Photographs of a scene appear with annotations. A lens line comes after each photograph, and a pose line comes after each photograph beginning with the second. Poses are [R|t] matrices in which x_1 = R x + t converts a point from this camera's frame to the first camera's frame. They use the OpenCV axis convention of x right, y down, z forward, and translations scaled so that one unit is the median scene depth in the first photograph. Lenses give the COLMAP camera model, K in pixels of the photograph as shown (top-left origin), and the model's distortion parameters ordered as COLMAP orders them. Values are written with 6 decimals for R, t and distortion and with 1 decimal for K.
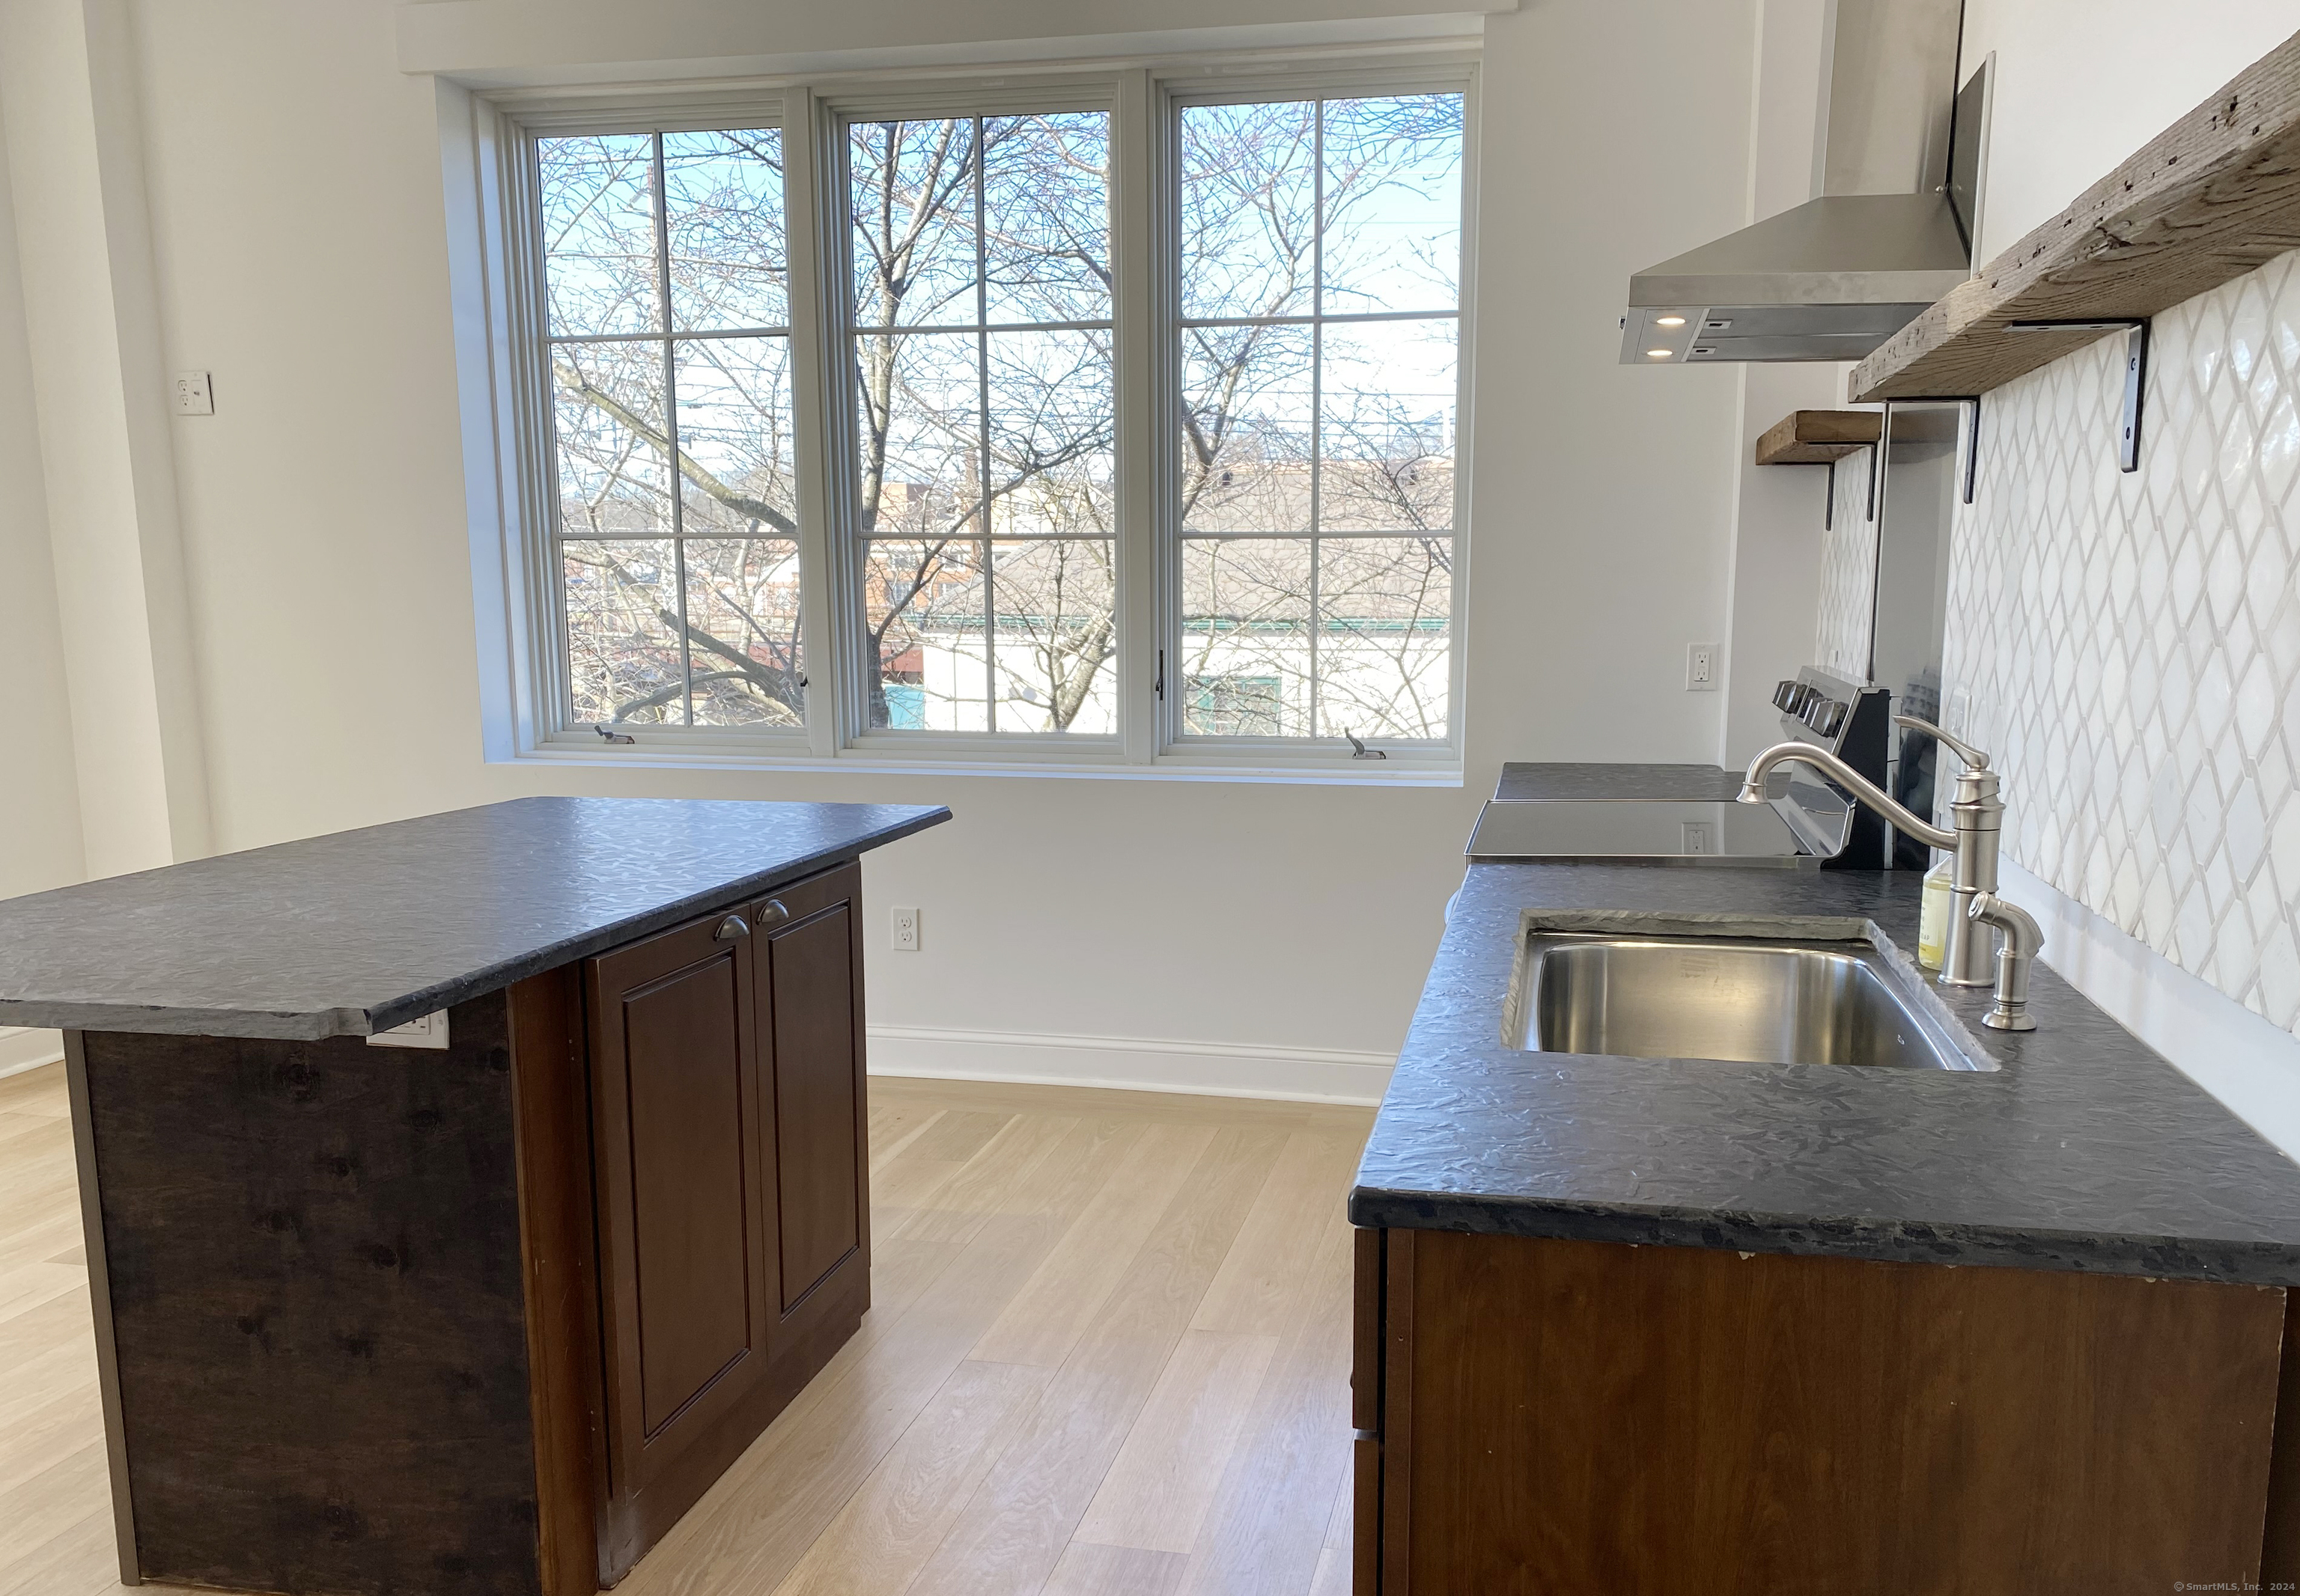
lens RADIAL K [[1935.7, 0, 1242.3], [0, 1935.7, 954.2], [0, 0, 1]] dist [0.067946, 0.003128]
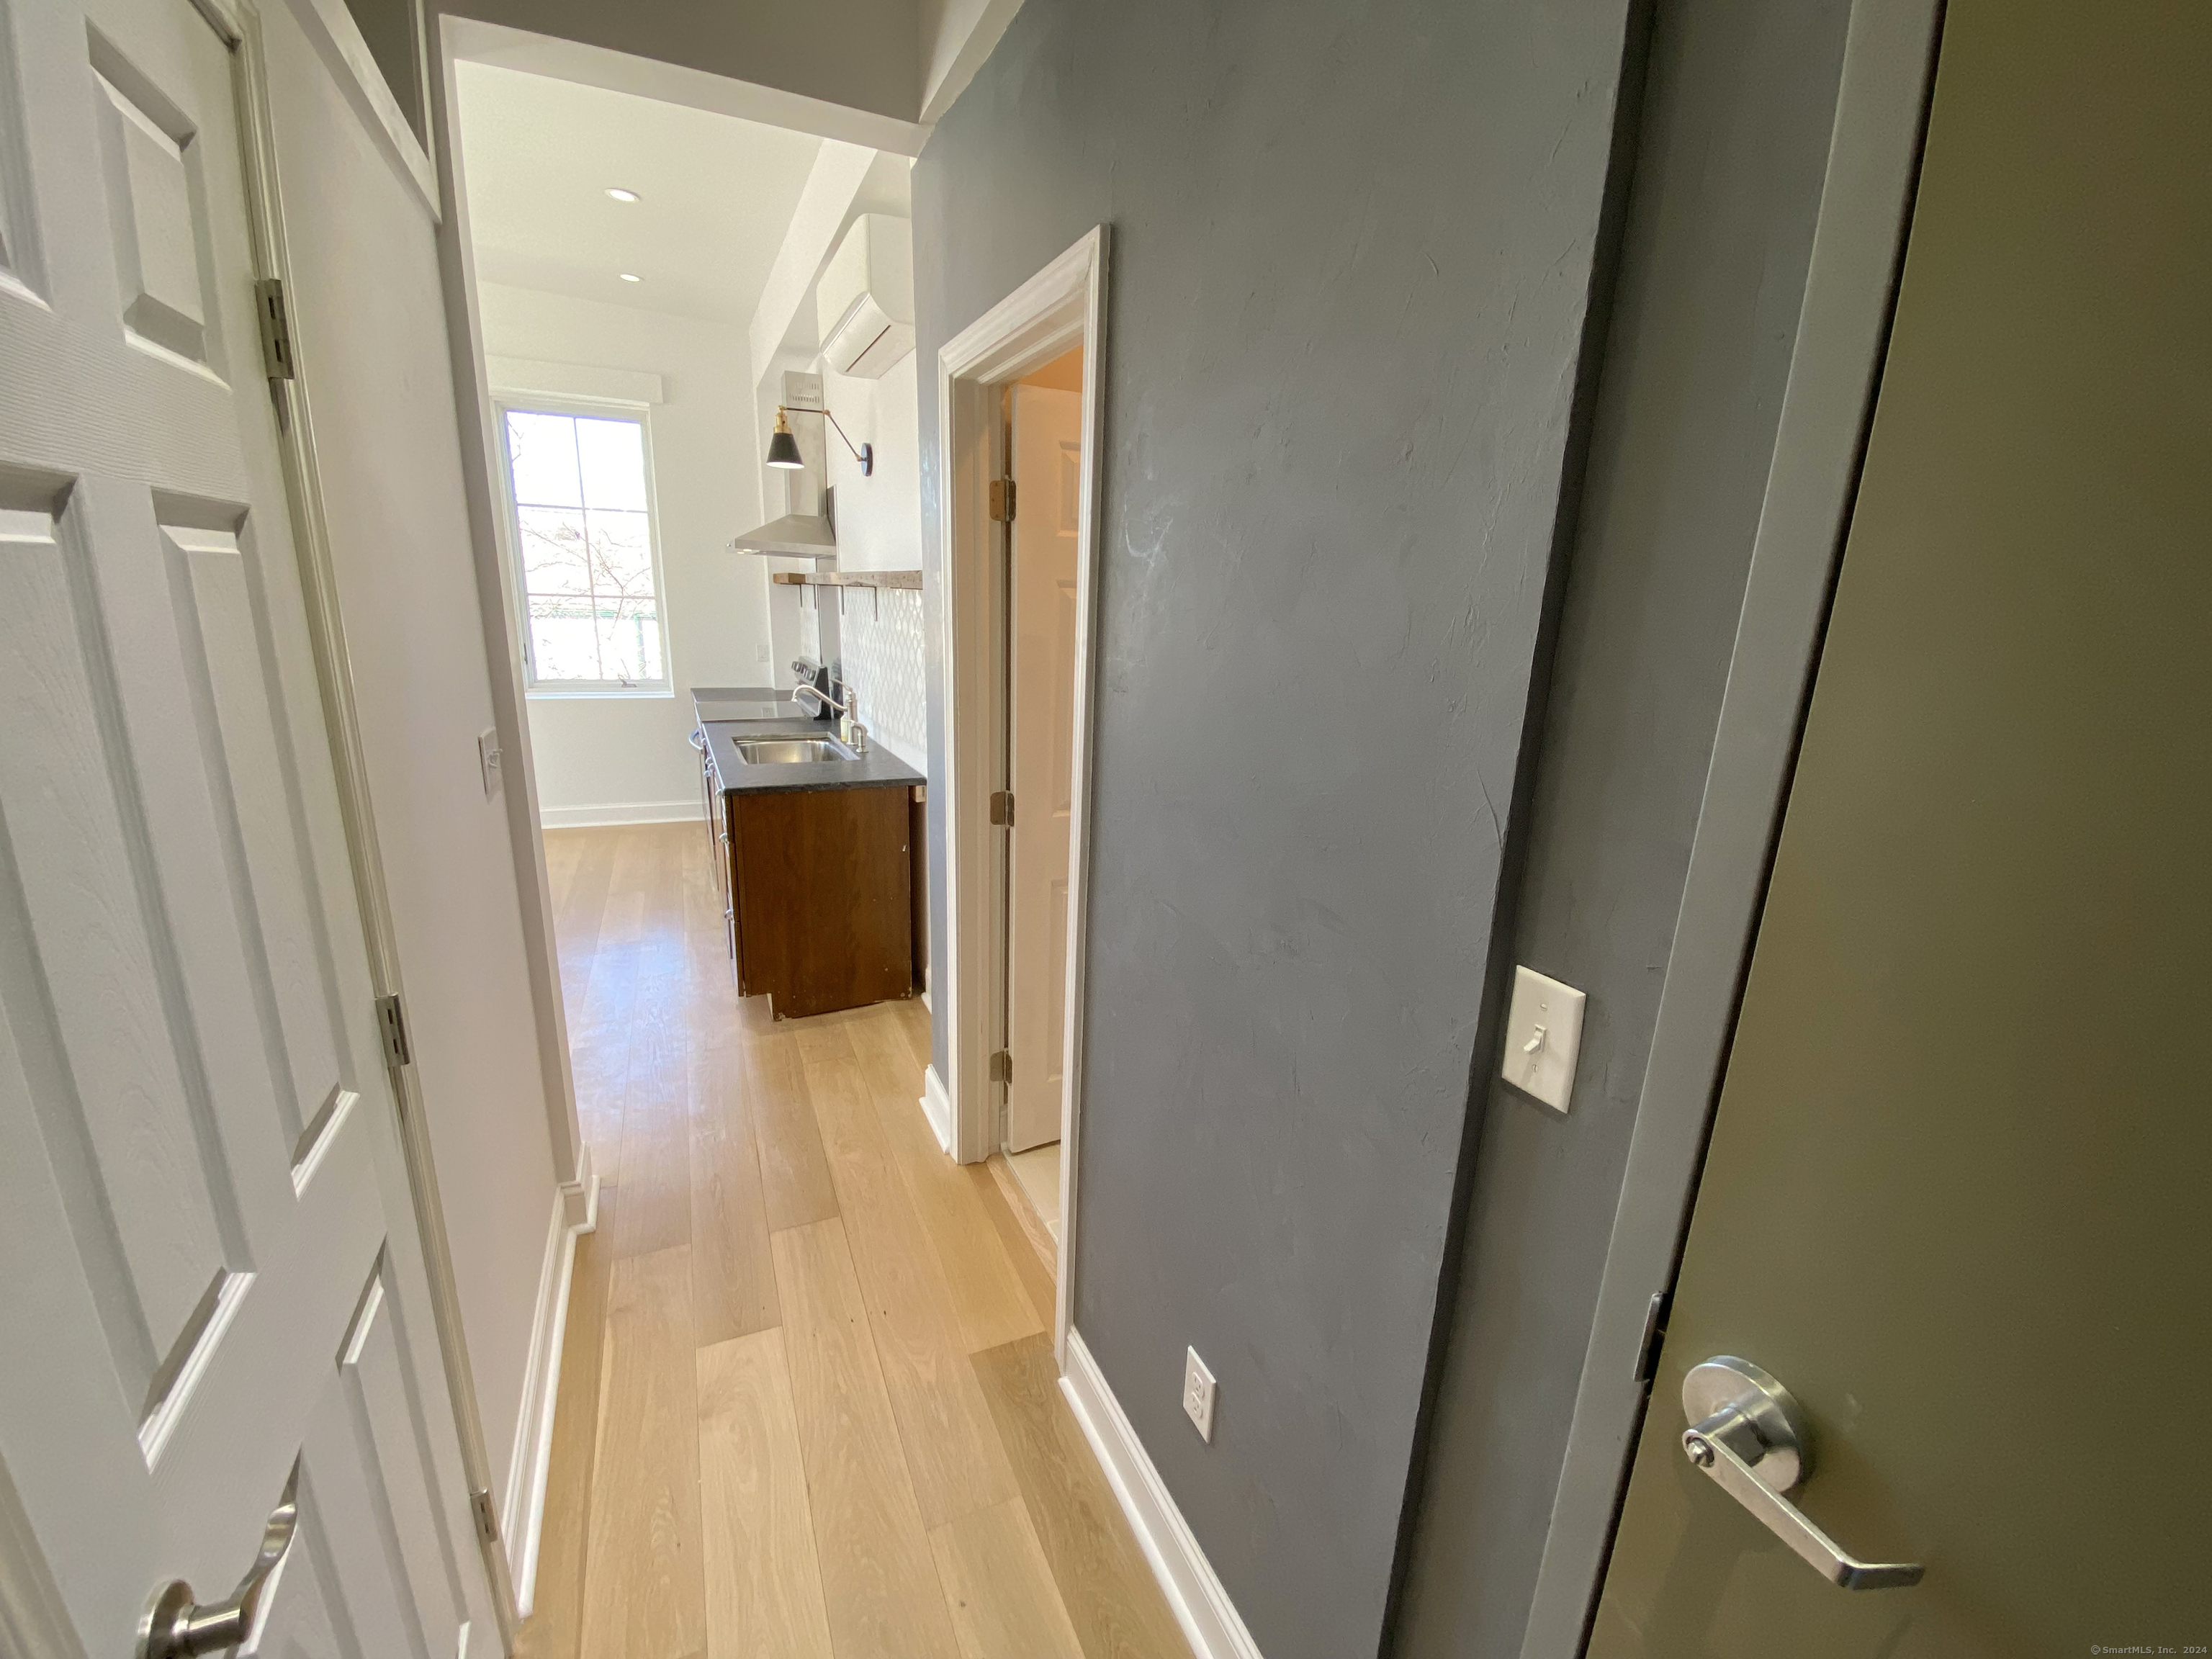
lens RADIAL K [[888.4, 0, 1118.7], [0, 888.4, 829.0], [0, 0, 1]] dist [0.002296, -0.000239]
pose [[0.809963, -0.112022, 0.575683, -0.215678], [0.072058, 0.993160, 0.091876, 0.047763], [-0.582037, -0.032933, 0.812495, -0.670446]]
